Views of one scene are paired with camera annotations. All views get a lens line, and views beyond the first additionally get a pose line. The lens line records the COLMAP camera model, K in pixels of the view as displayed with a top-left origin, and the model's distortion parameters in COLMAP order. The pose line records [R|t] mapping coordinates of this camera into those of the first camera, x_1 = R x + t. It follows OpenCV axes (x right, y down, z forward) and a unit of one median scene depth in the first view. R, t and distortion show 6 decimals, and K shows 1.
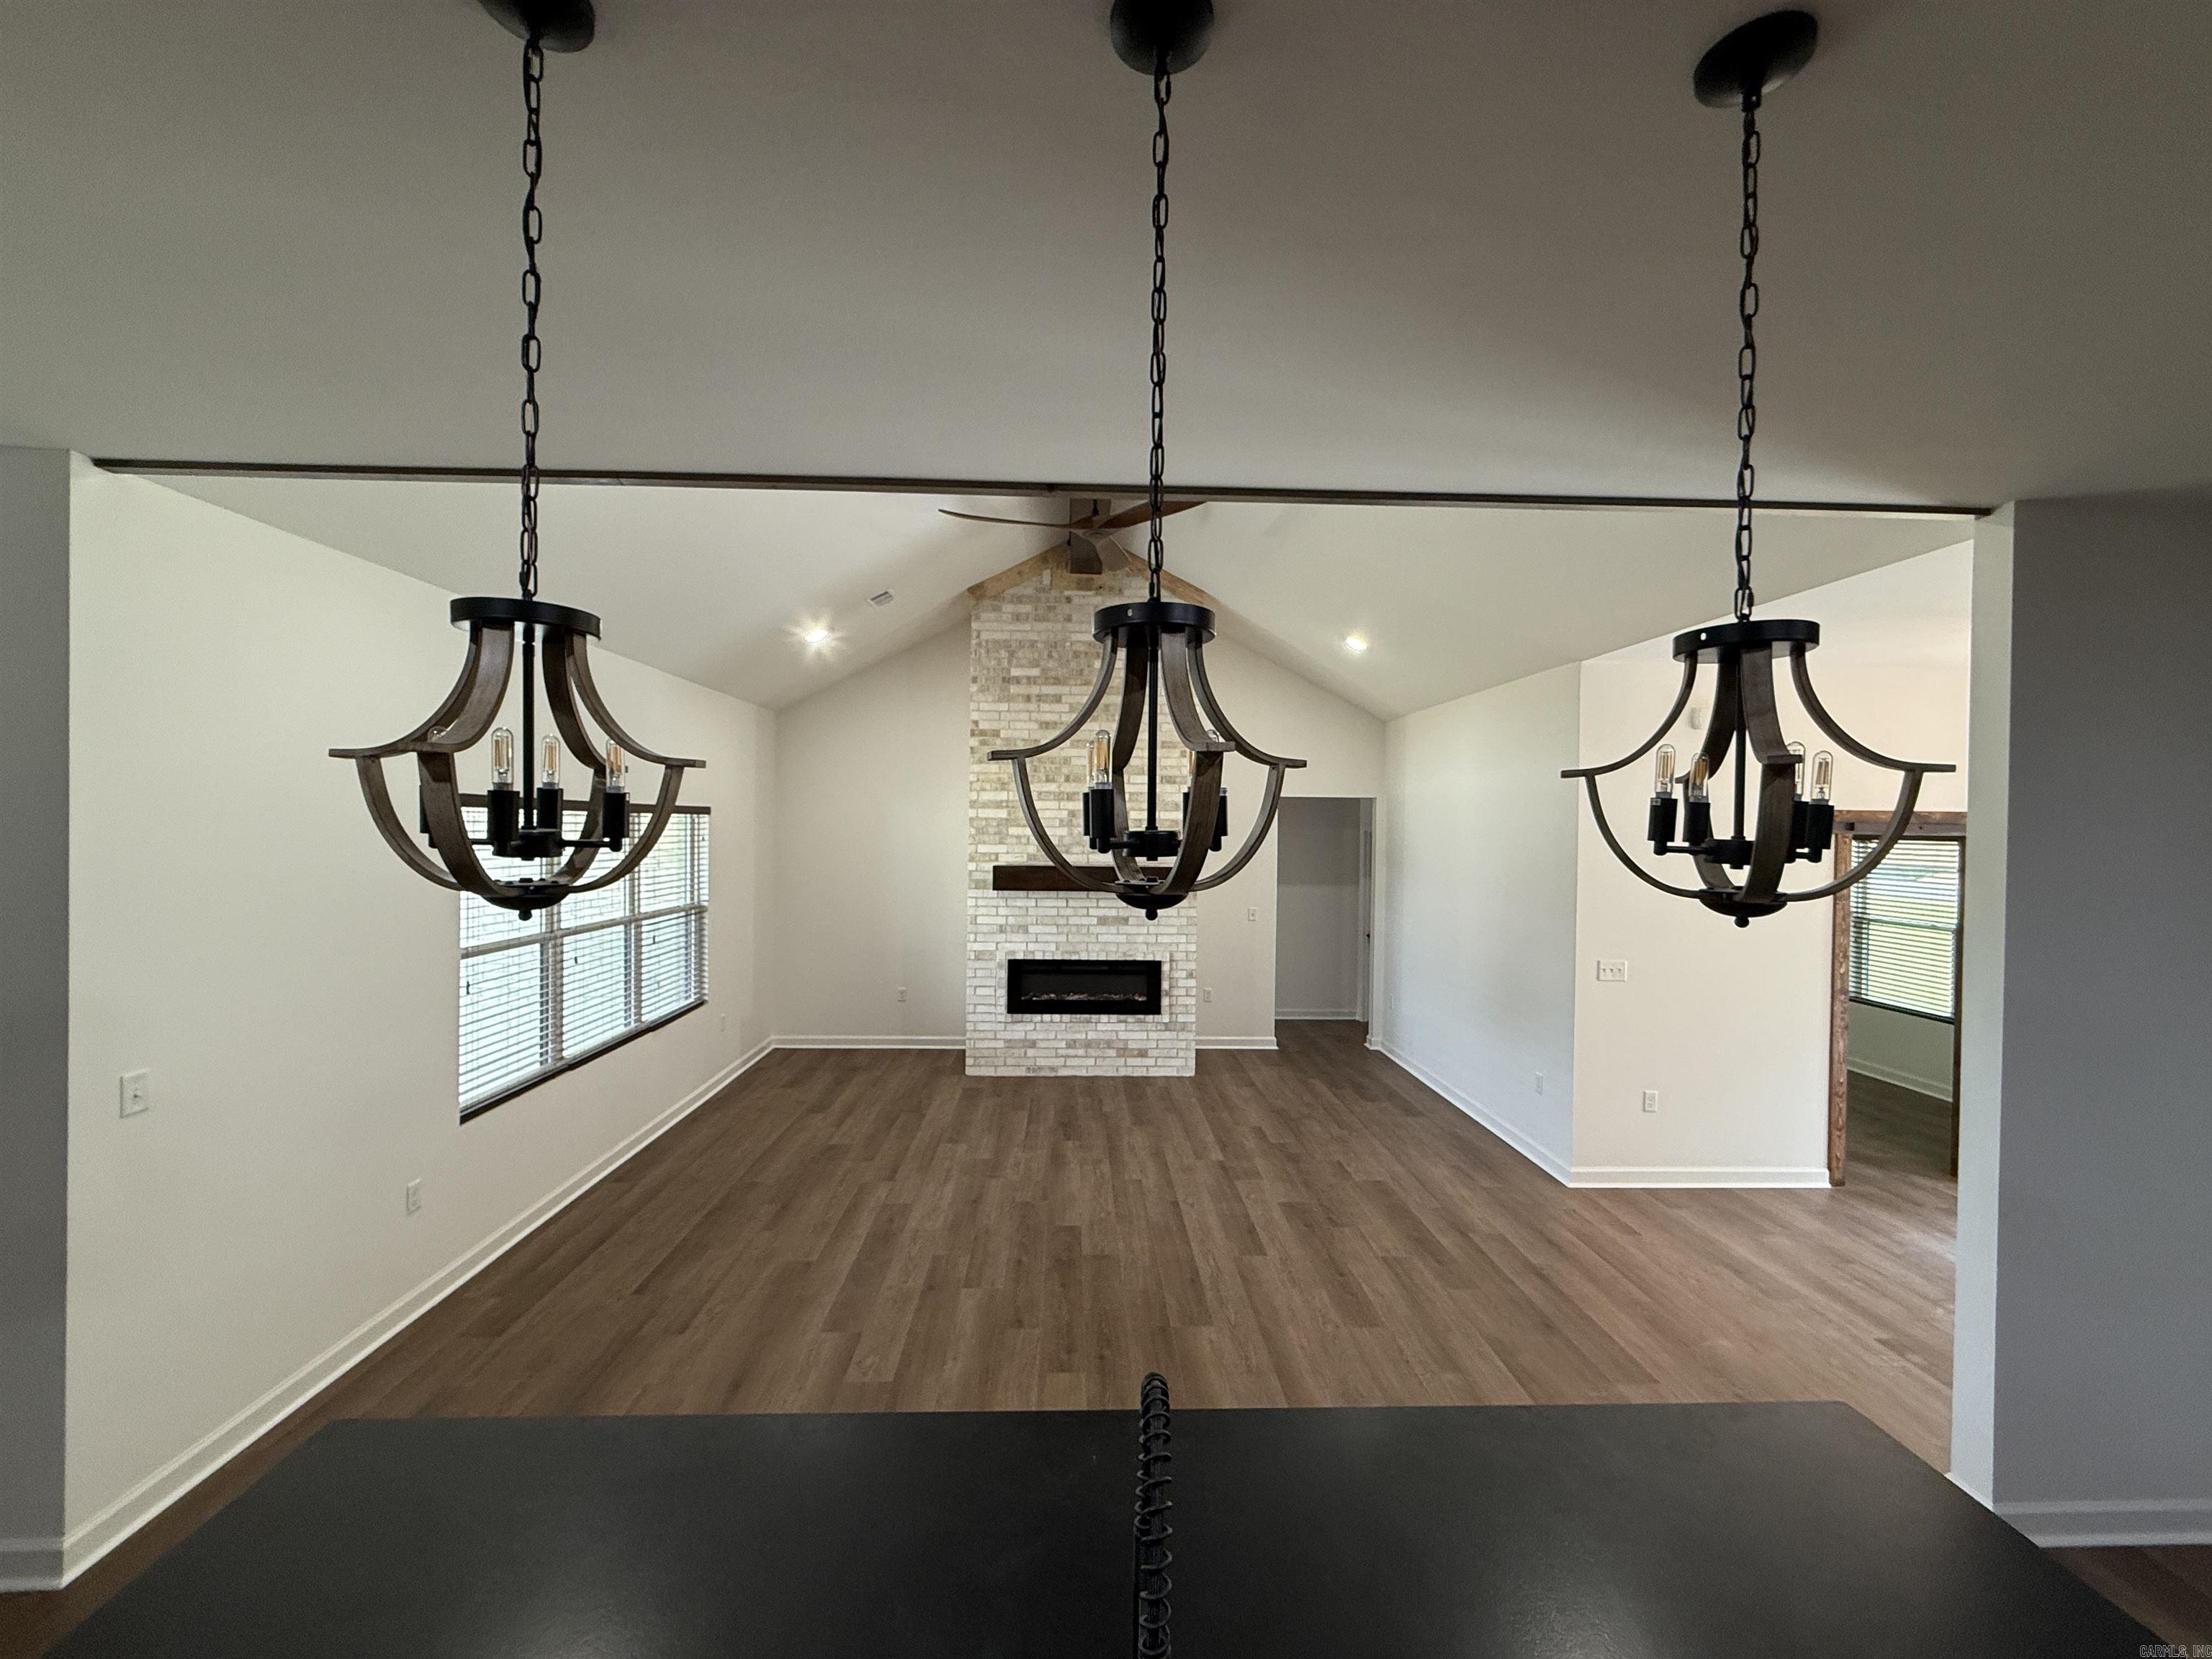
lens RADIAL K [[895.7, 0, 1098.0], [0, 895.7, 823.2], [0, 0, 1]] dist [0.003170, -0.000166]
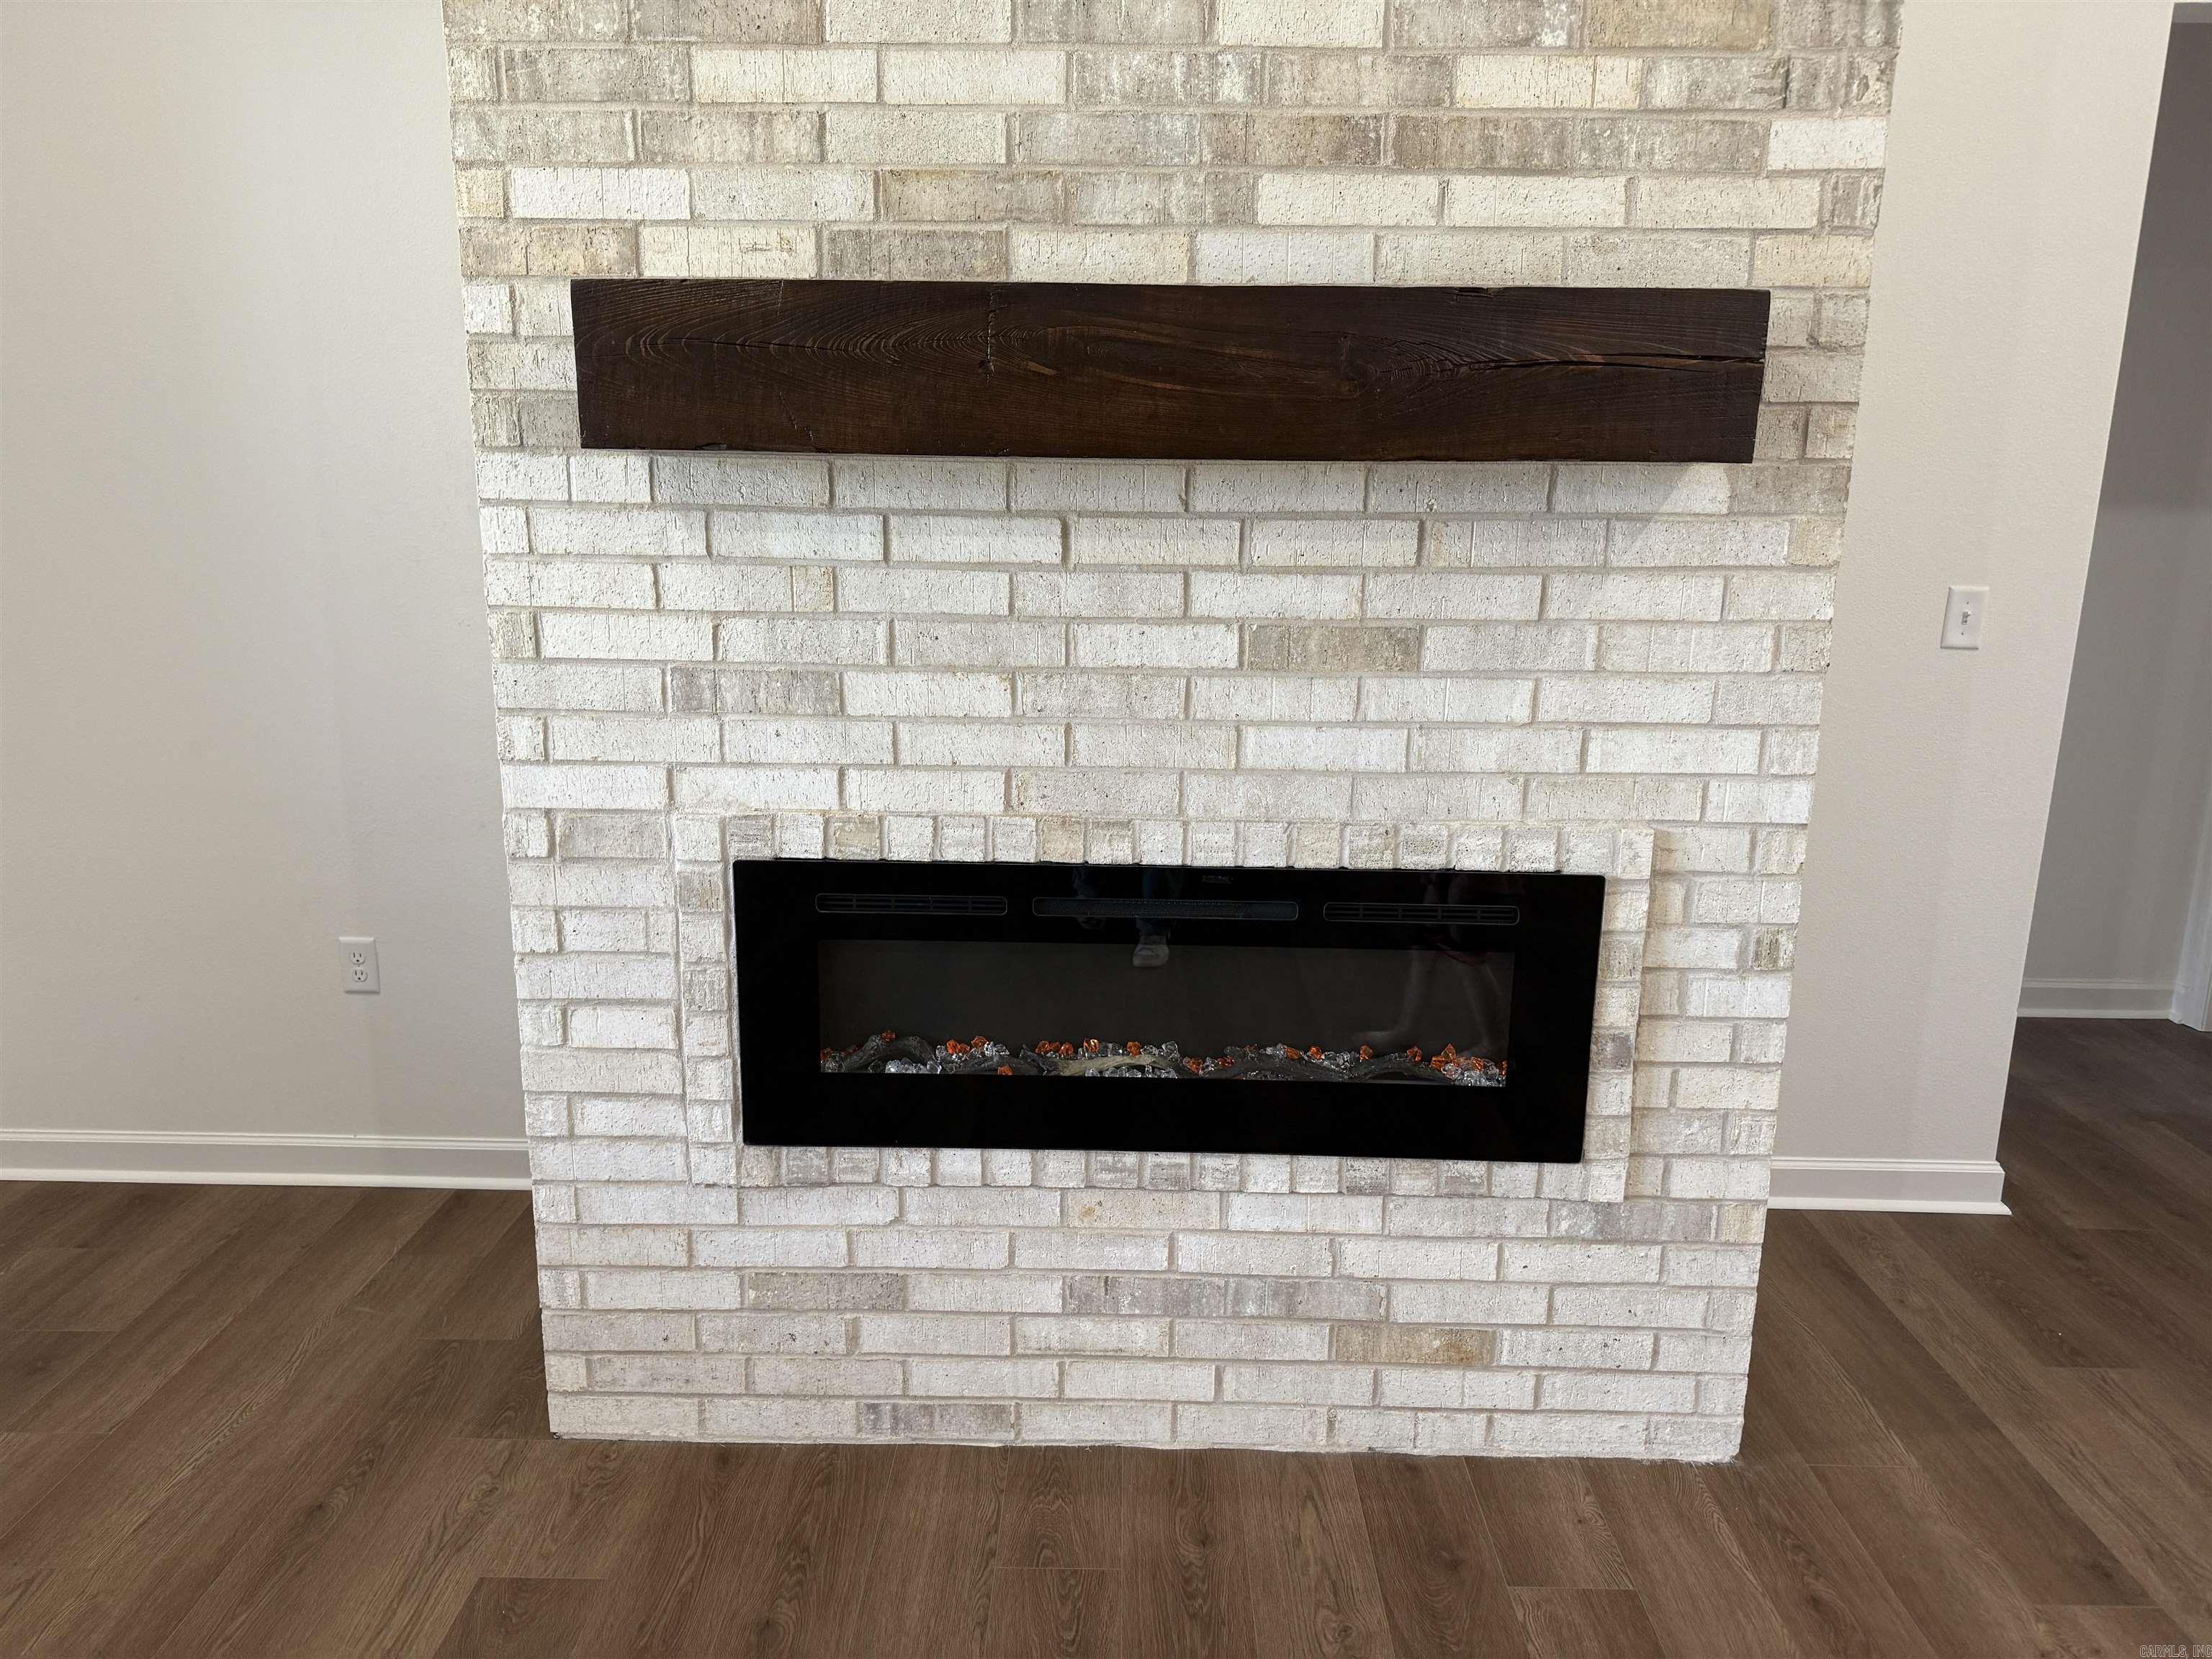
lens RADIAL K [[1548.9, 0, 1101.0], [0, 1548.9, 824.8], [0, 0, 1]] dist [0.045980, -0.000345]
pose [[0.998428, 0.010903, -0.054982, -0.010732], [0.000876, 0.977743, 0.209807, 0.079927], [0.056046, -0.209525, 0.976196, 0.700005]]
